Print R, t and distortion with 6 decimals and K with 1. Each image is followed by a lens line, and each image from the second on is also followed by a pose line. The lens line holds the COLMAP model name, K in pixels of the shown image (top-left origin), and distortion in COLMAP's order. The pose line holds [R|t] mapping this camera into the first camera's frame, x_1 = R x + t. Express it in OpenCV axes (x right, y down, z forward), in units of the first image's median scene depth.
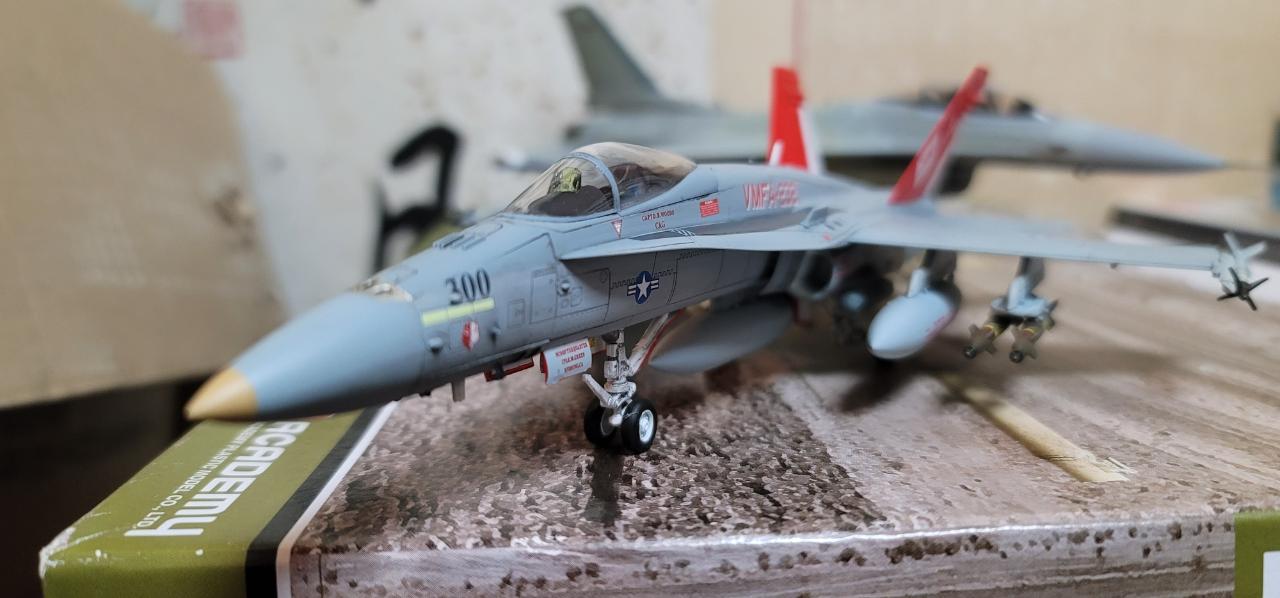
lens RADIAL K [[998.6, 0, 670.3], [0, 998.6, 299.9], [0, 0, 1]] dist [-0.039005, 0.064361]
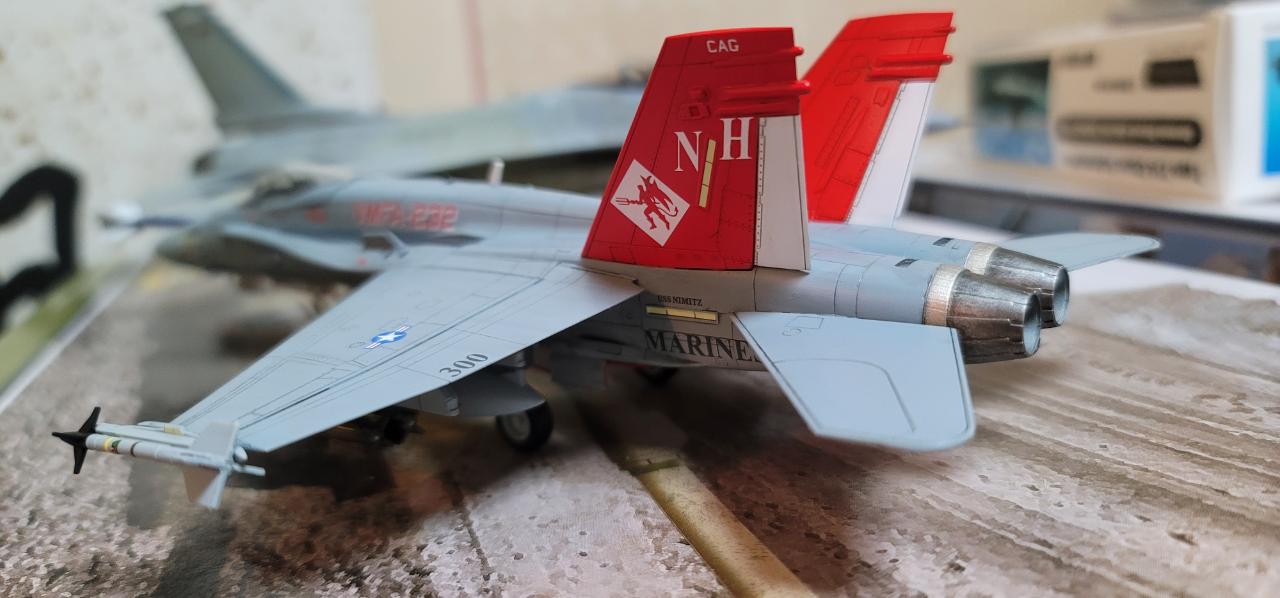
lens RADIAL K [[1008.7, 0, 663.0], [0, 1008.7, 301.1], [0, 0, 1]] dist [-0.038438, -0.000018]
pose [[0.961927, -0.136012, 0.237059, 0.054687], [0.130796, 0.990693, 0.037669, -0.040023], [-0.239976, -0.005228, 0.970765, 0.128896]]
